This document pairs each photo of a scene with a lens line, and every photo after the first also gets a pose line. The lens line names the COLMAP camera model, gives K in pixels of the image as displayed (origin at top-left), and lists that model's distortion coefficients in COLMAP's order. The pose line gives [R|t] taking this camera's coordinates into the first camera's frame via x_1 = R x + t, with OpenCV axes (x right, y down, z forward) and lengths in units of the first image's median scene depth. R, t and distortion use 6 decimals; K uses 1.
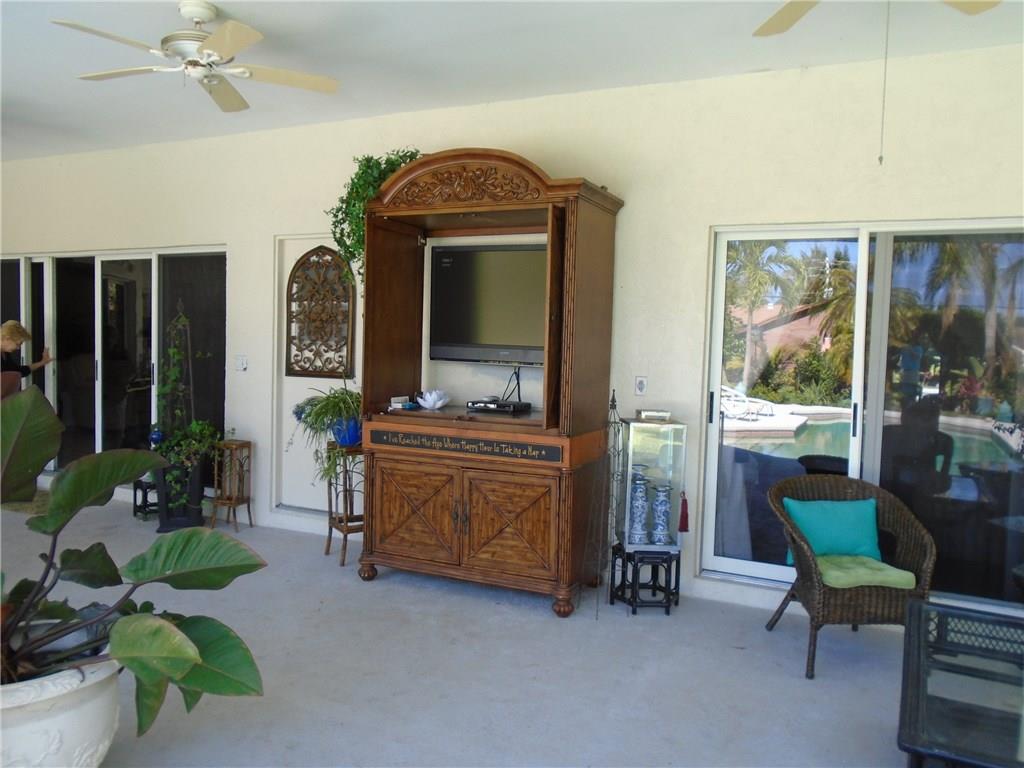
lens RADIAL K [[790.9, 0, 510.3], [0, 790.9, 380.0], [0, 0, 1]] dist [-0.003646, 0.000577]
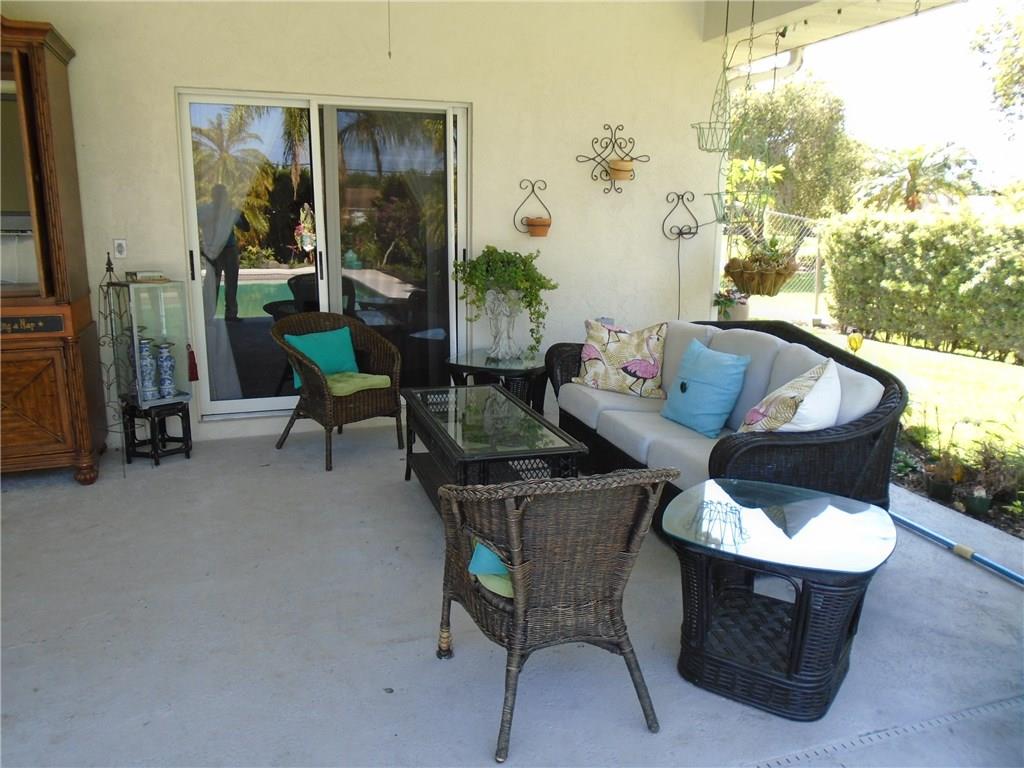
lens RADIAL K [[790.9, 0, 510.3], [0, 790.9, 380.0], [0, 0, 1]] dist [-0.003646, 0.000577]
pose [[0.707209, -0.171896, 0.685790, -0.218049], [0.054809, 0.980404, 0.189221, 0.009070], [-0.704877, -0.096232, 0.702772, -0.070070]]
